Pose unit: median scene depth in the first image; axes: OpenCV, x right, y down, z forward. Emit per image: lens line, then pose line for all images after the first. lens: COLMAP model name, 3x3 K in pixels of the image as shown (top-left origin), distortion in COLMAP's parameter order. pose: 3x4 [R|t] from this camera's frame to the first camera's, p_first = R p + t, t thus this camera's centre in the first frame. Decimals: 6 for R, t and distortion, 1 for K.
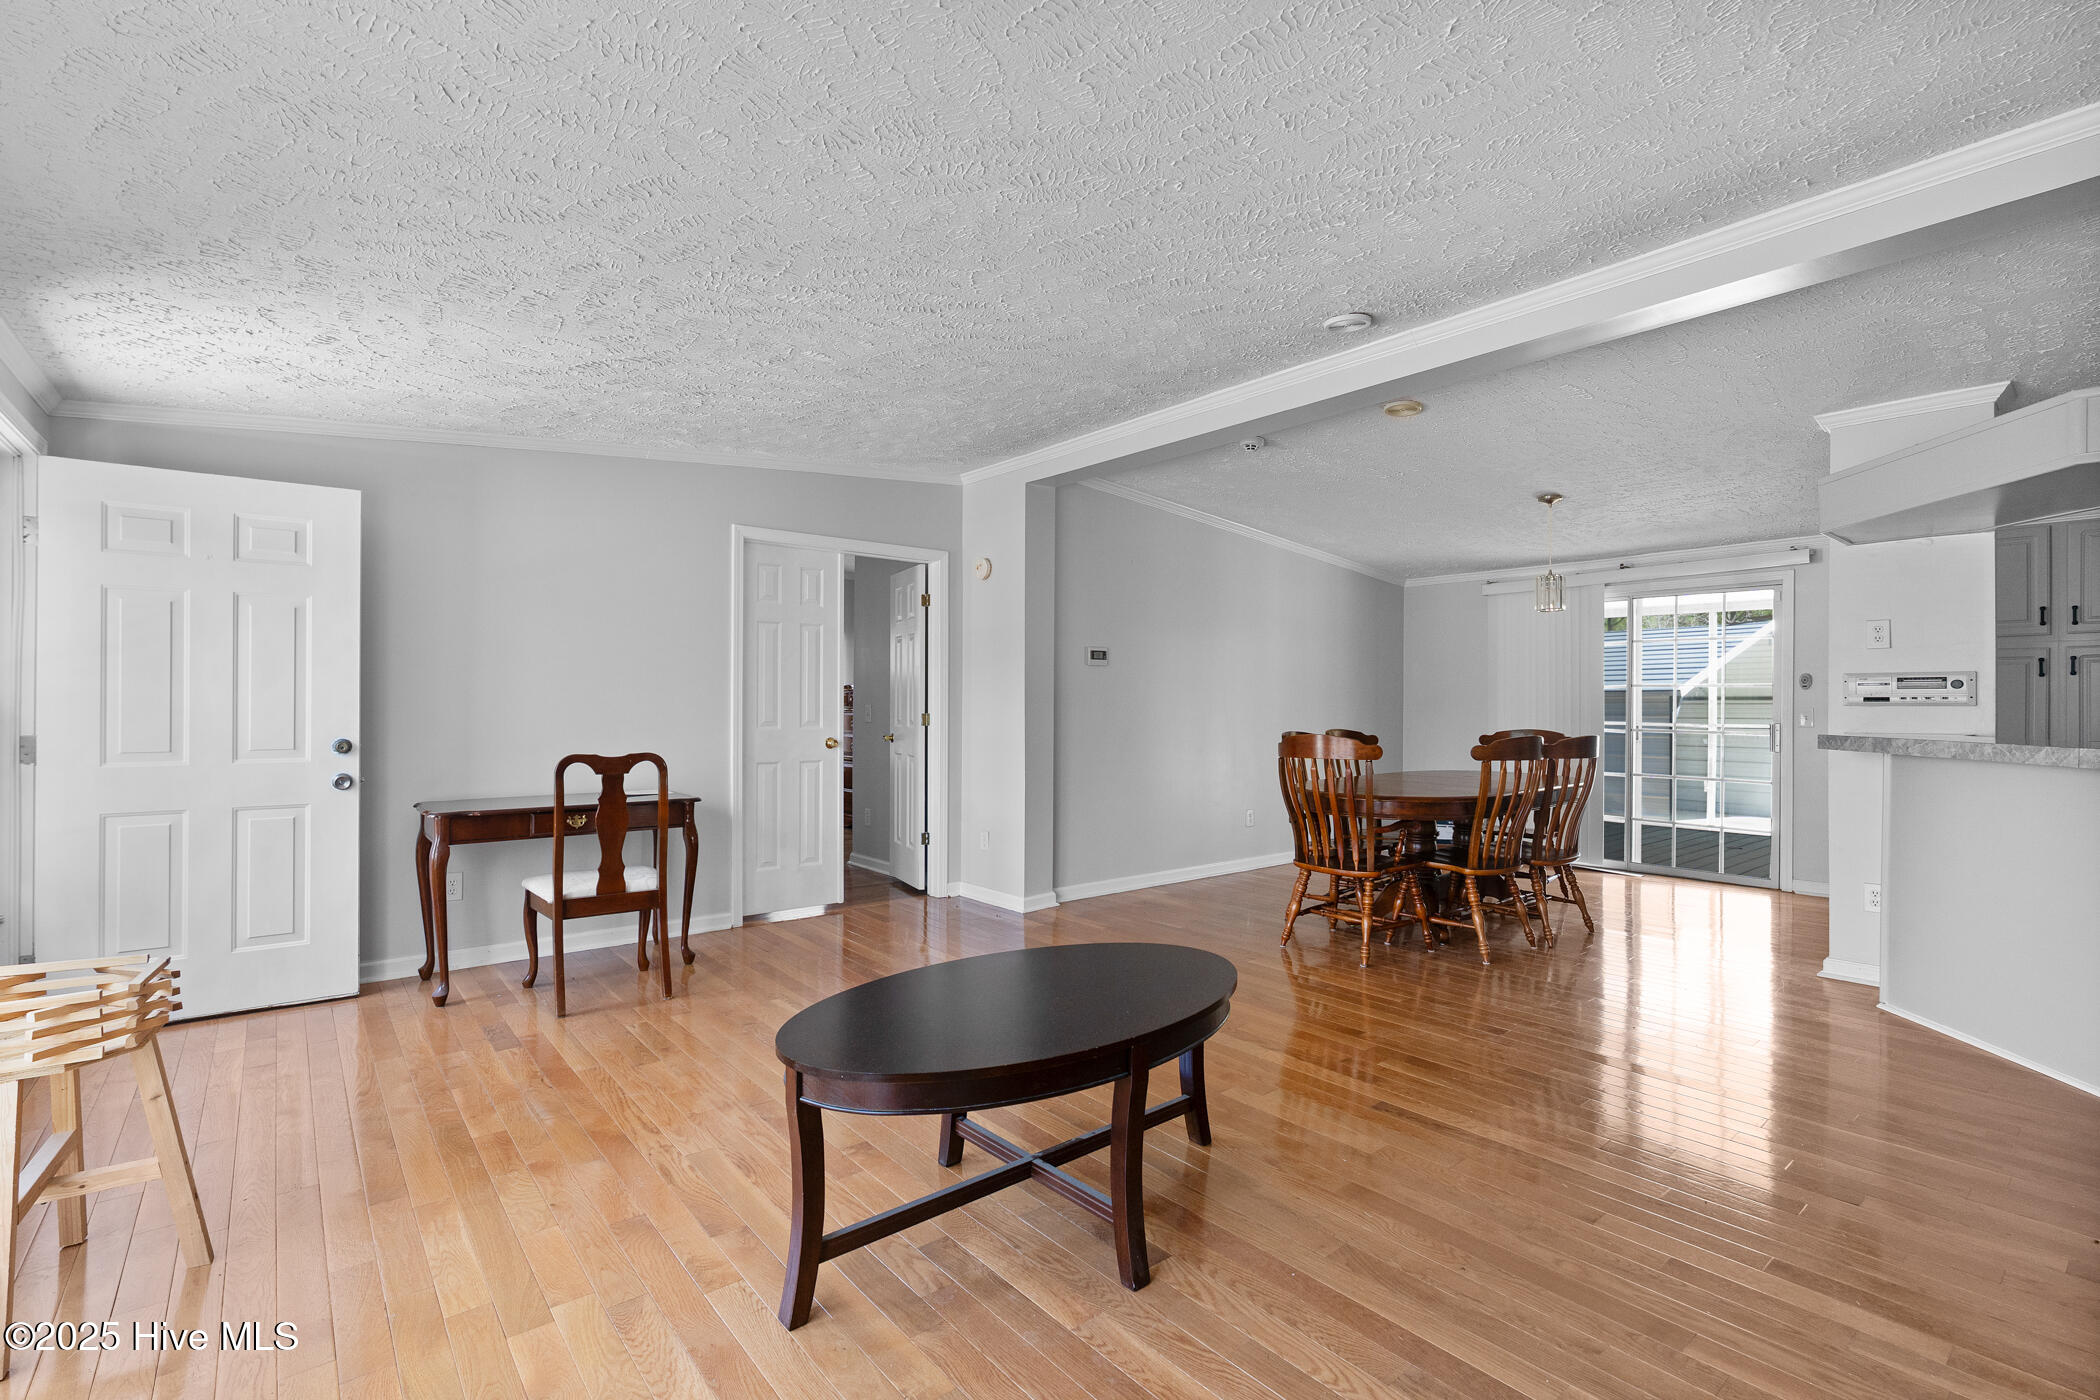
lens RADIAL K [[943.8, 0, 1049.0], [0, 943.8, 703.4], [0, 0, 1]] dist [-0.003011, -0.000658]
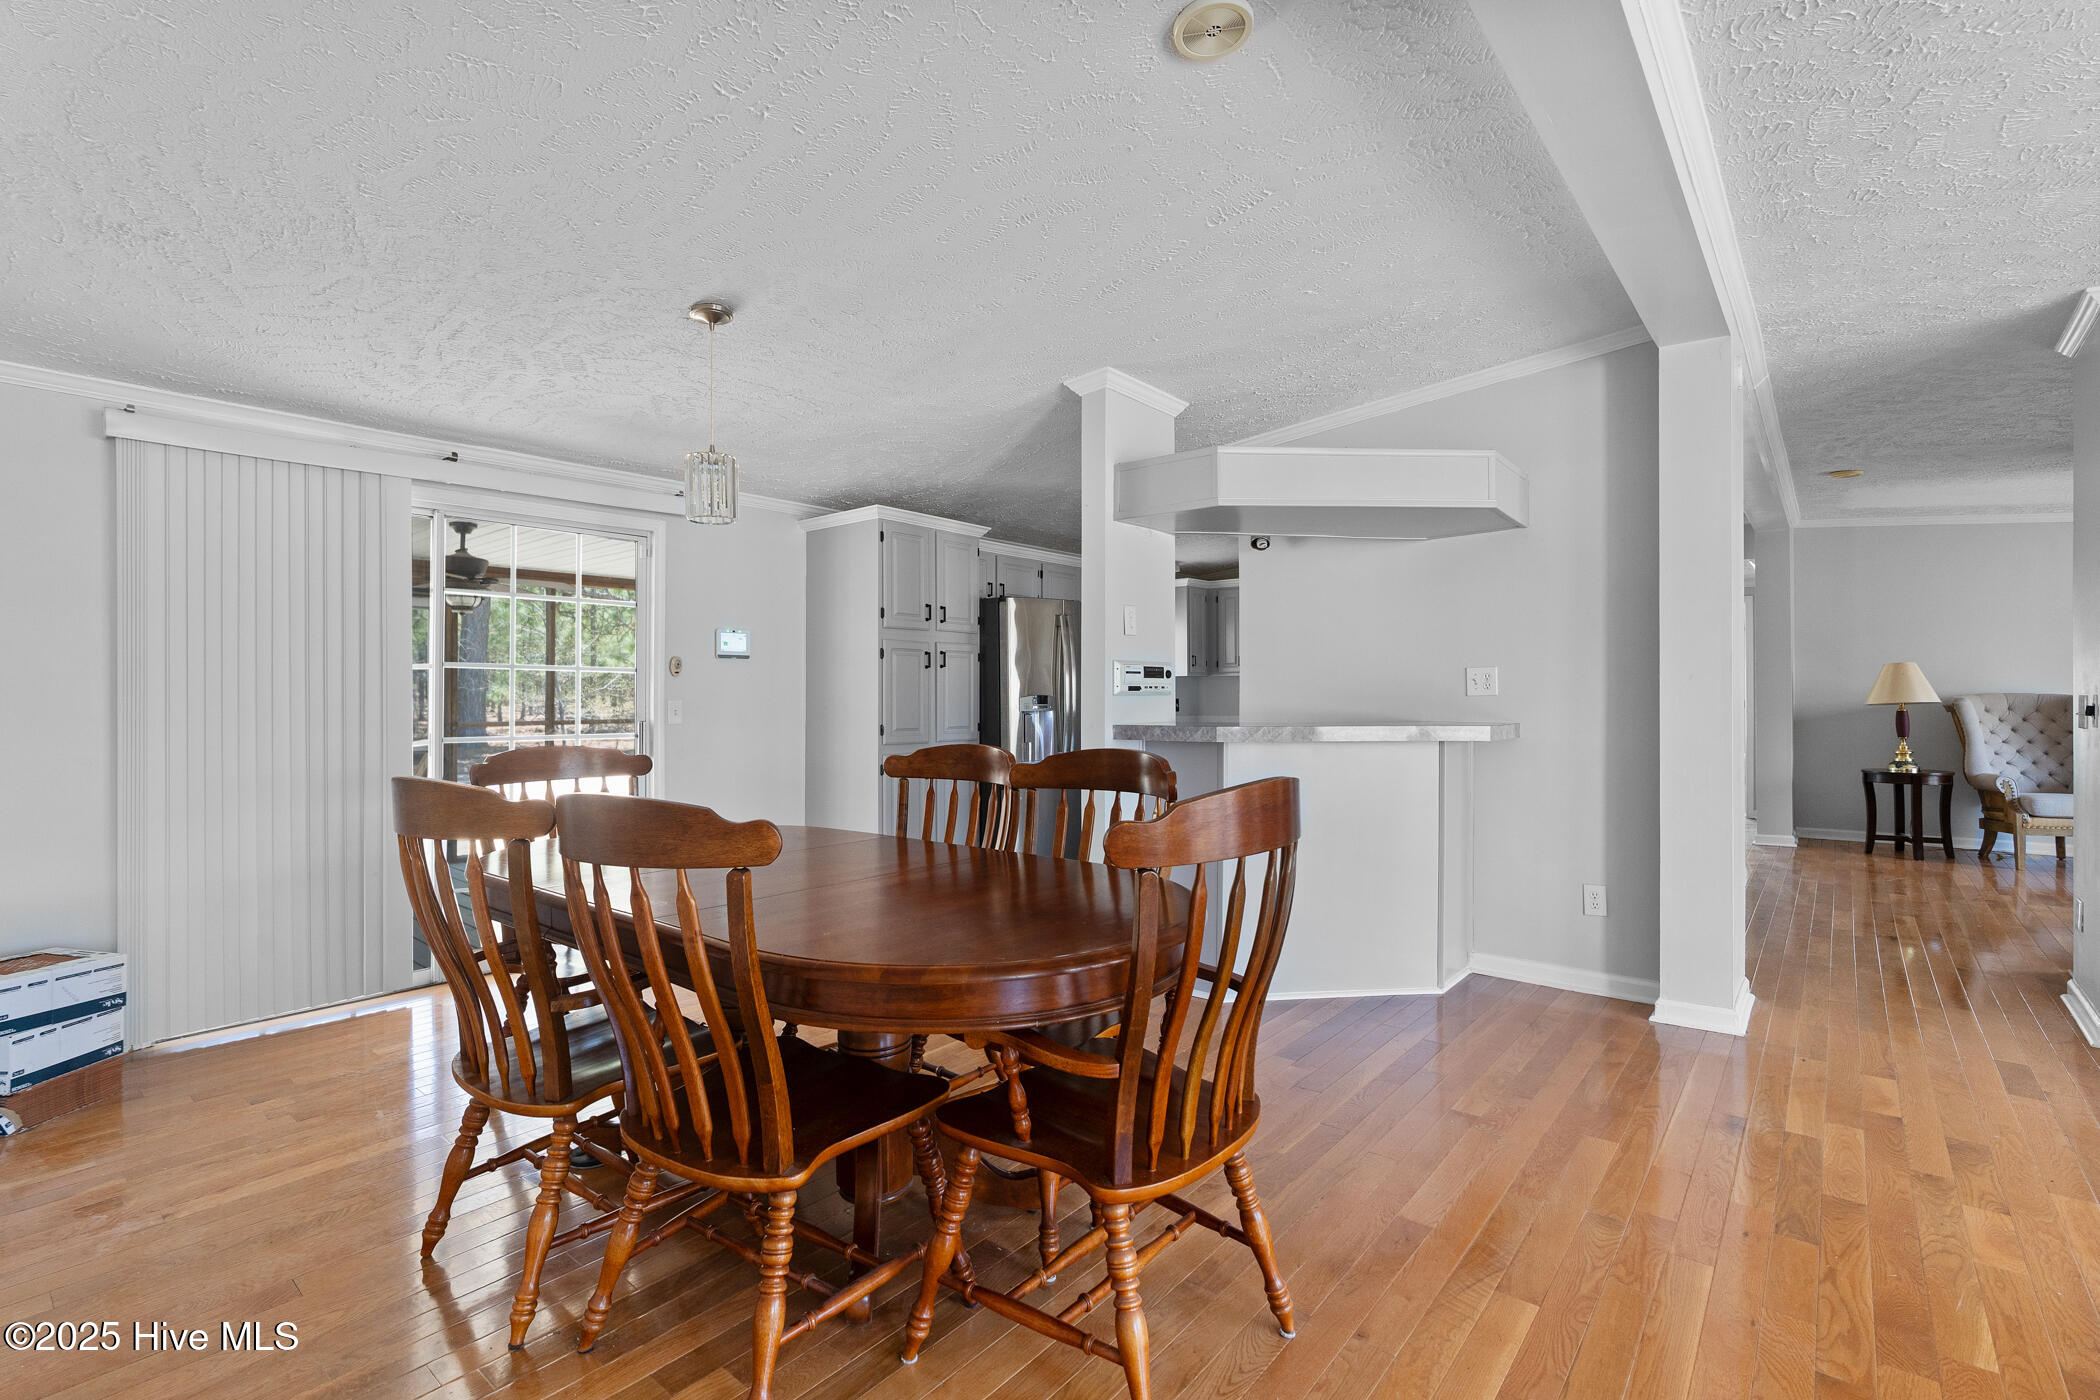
lens RADIAL K [[943.8, 0, 1049.0], [0, 943.8, 703.4], [0, 0, 1]] dist [-0.003011, -0.000658]
pose [[-0.188787, -0.009633, 0.981971, -0.052643], [0.002086, 0.999946, 0.010211, 0.000975], [-0.982016, 0.003976, -0.188756, 1.330306]]
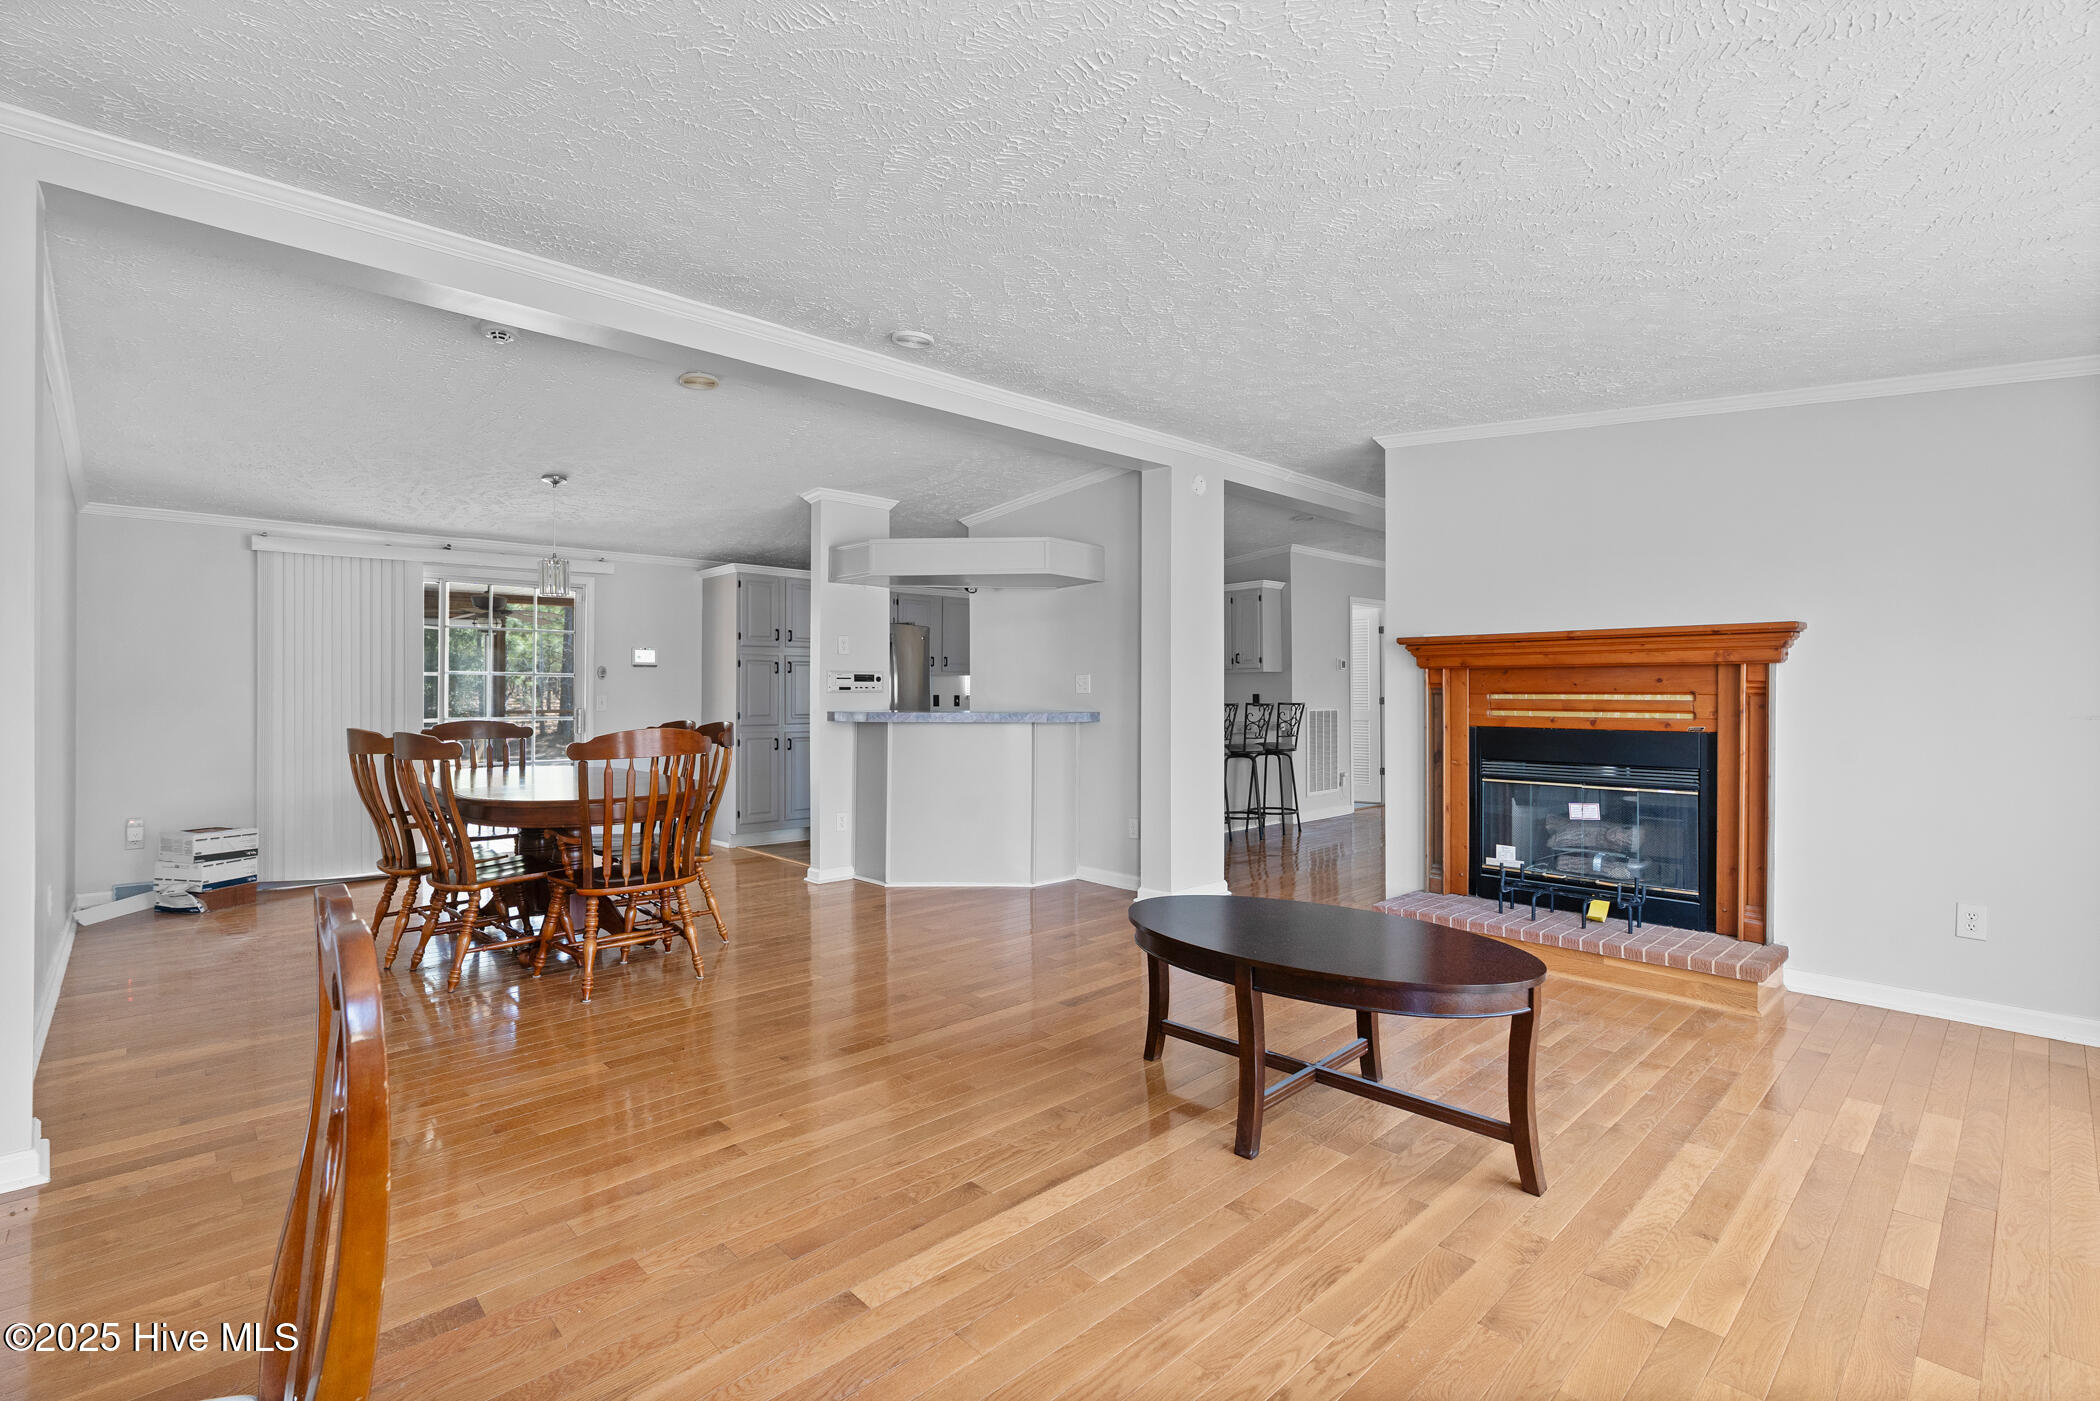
lens RADIAL K [[953.6, 0, 1050.0], [0, 953.6, 700.5], [0, 0, 1]] dist [-0.001339, 0.000222]
pose [[-0.070370, -0.011775, 0.997451, -0.699396], [0.000227, 0.999930, 0.011820, -0.003267], [-0.997521, 0.001058, -0.070362, 0.818947]]
